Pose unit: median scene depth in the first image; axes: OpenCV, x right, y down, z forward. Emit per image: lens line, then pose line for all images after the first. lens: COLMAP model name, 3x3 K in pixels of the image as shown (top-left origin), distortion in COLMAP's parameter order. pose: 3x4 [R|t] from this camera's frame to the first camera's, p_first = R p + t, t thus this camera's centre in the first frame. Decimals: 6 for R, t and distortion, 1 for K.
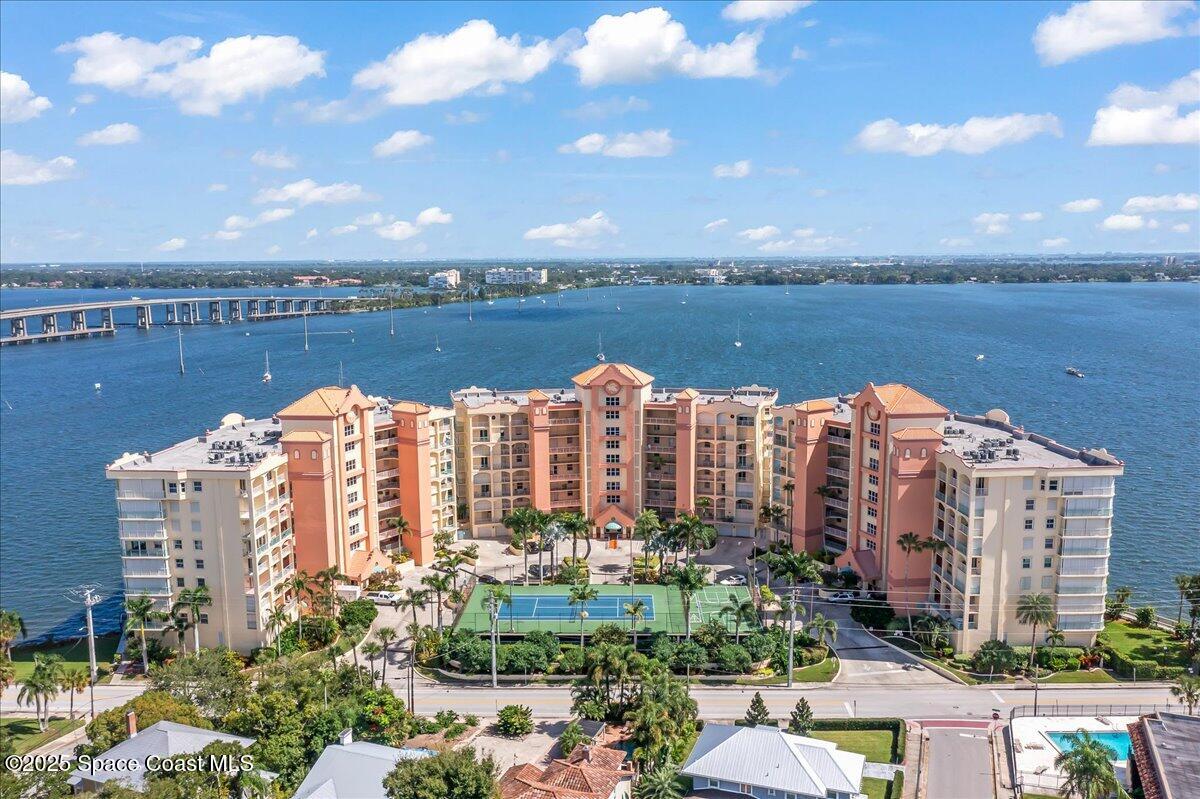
lens RADIAL K [[941.7, 0, 600.0], [0, 941.7, 399.5], [0, 0, 1]] dist [-0.000271, 0.001303]
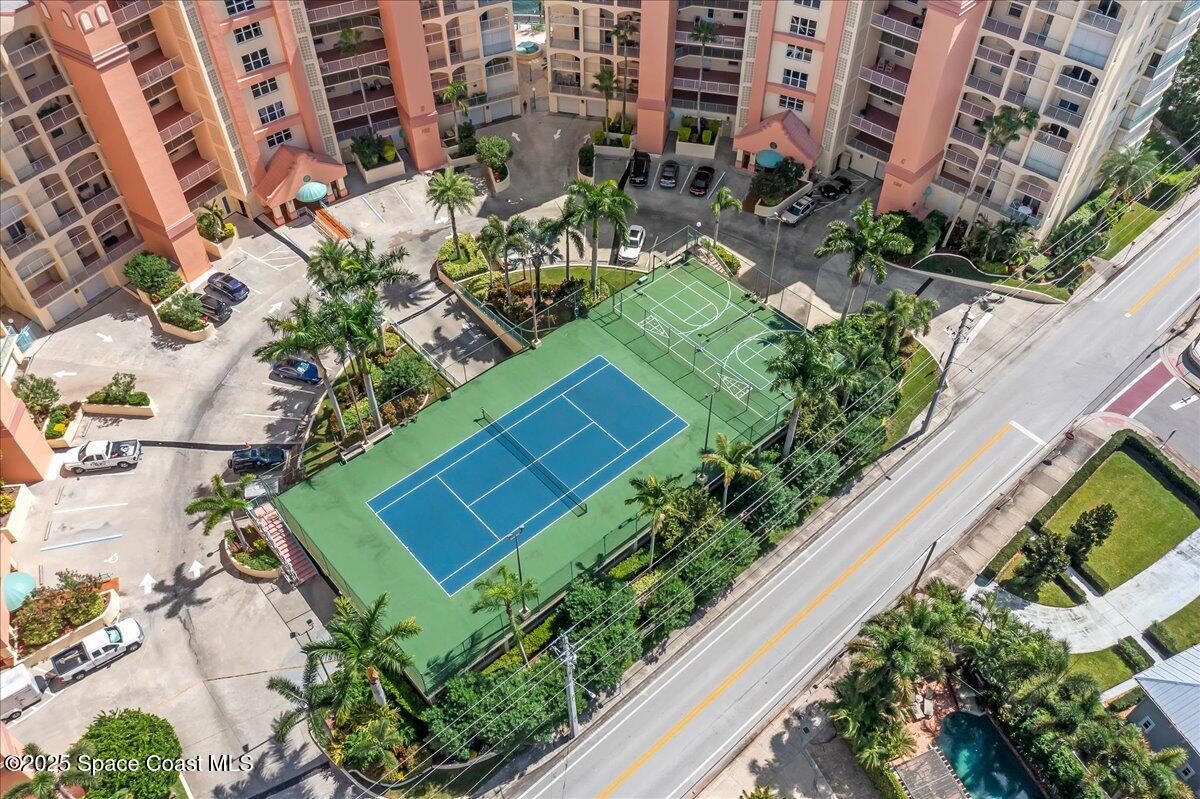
lens RADIAL K [[941.7, 0, 600.0], [0, 941.7, 399.5], [0, 0, 1]] dist [-0.000271, 0.001303]
pose [[0.730947, -0.501800, 0.462508, -0.167084], [0.101986, 0.750443, 0.653019, -0.102978], [-0.674771, -0.430153, 0.599711, 0.523957]]
